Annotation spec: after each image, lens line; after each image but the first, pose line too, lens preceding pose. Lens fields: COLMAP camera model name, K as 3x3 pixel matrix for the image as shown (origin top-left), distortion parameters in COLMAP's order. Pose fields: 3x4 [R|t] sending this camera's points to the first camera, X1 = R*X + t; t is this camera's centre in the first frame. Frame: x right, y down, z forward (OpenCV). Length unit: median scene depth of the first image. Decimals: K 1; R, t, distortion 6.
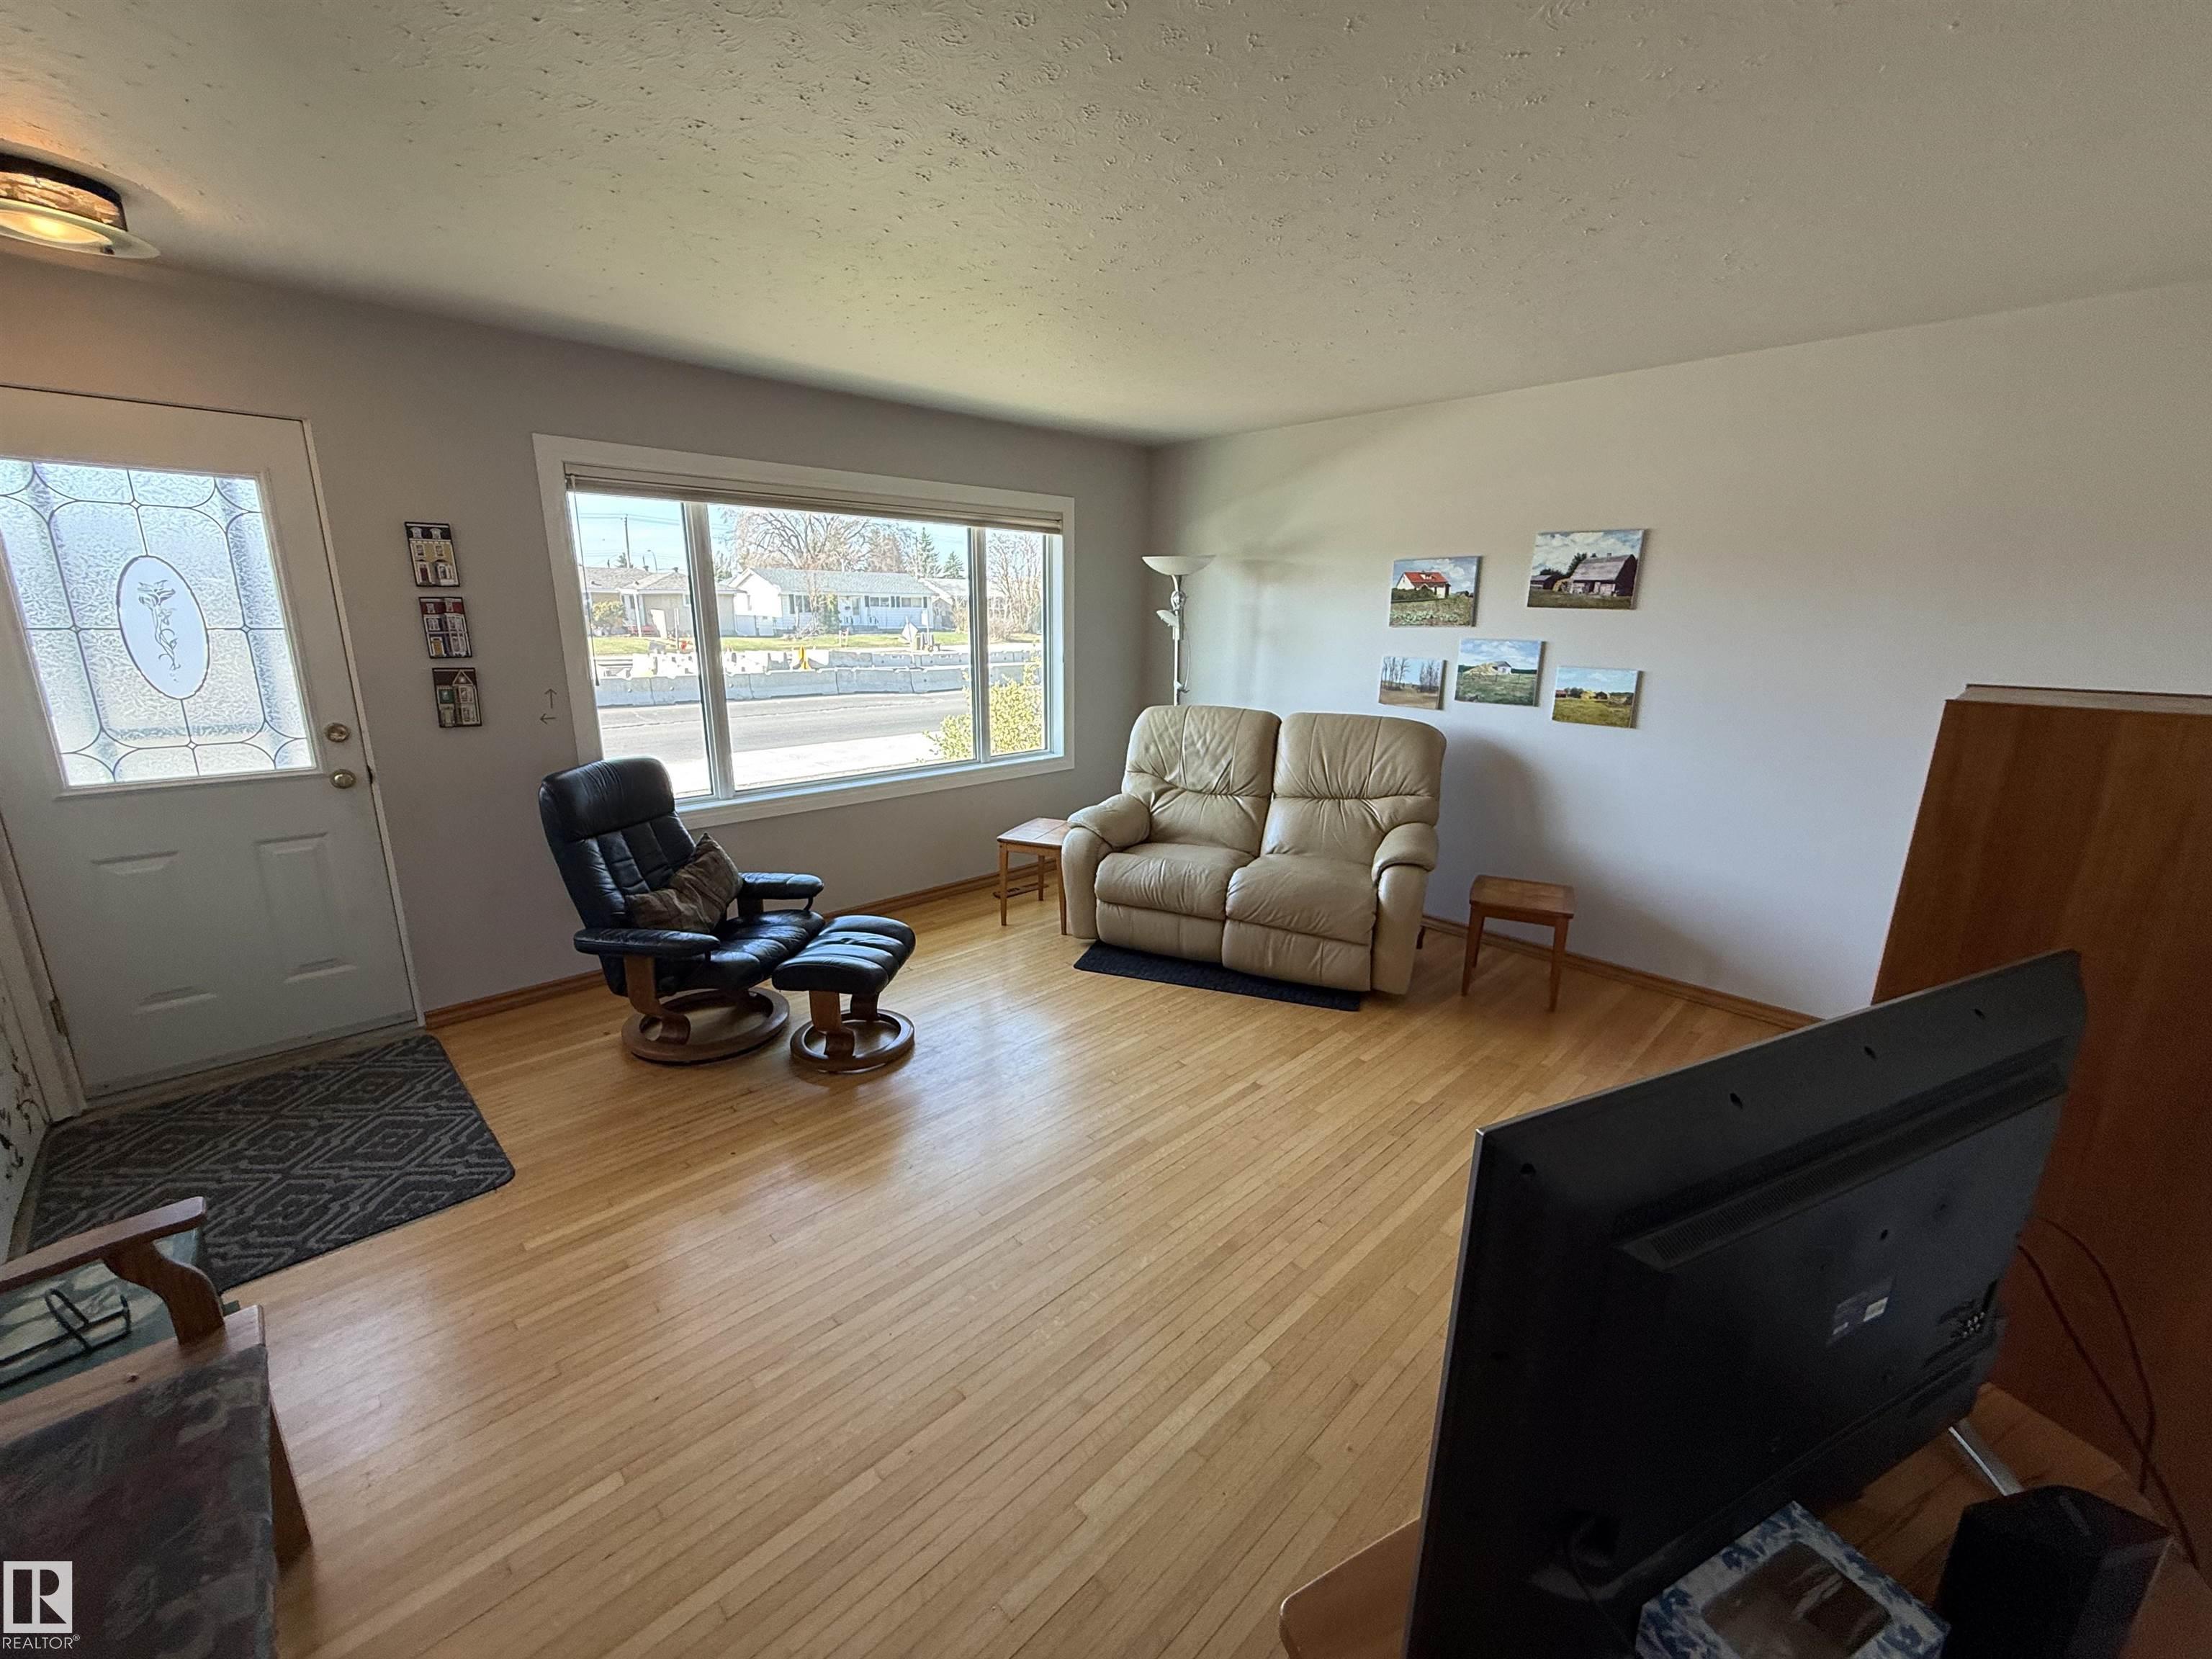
lens RADIAL K [[891.0, 0, 1106.2], [0, 891.0, 808.9], [0, 0, 1]] dist [-0.001561, -0.000172]
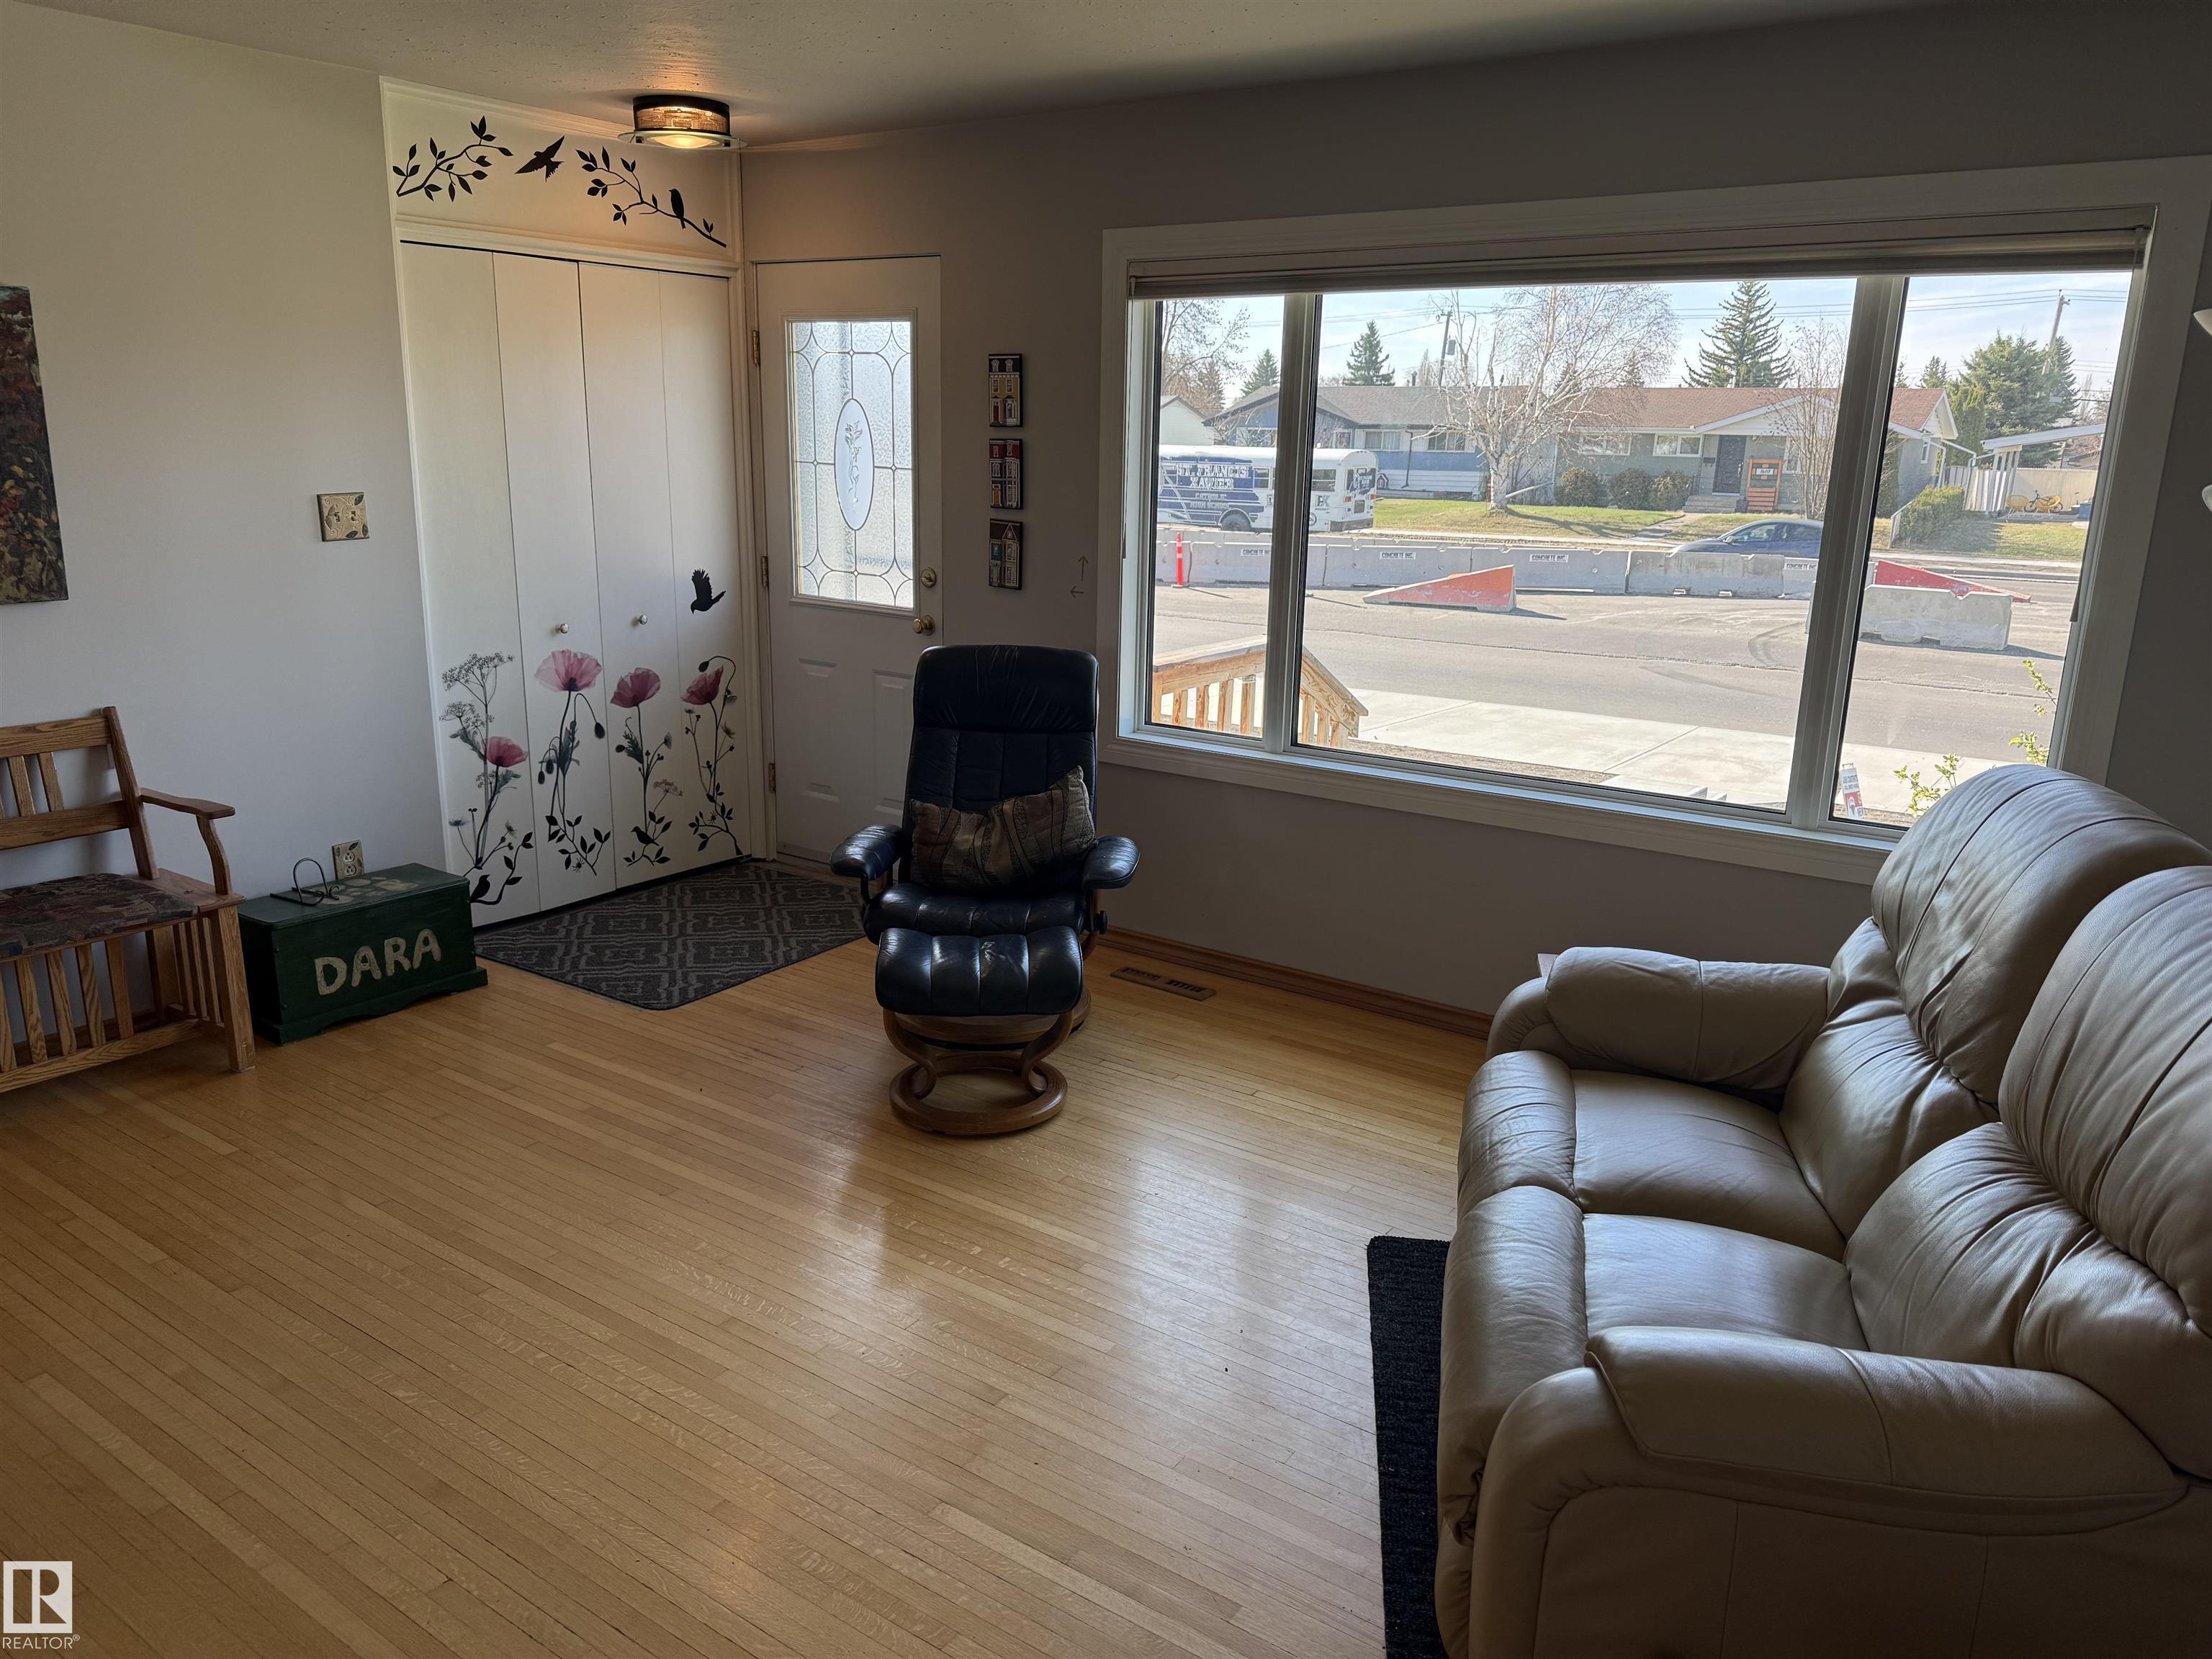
lens RADIAL K [[1538.3, 0, 1104.6], [0, 1538.3, 851.5], [0, 0, 1]] dist [0.025715, -0.002013]
pose [[0.174442, 0.245897, -0.953470, 0.835838], [-0.246881, 0.948309, 0.199398, -0.181076], [0.953215, 0.200610, 0.226132, 0.841167]]
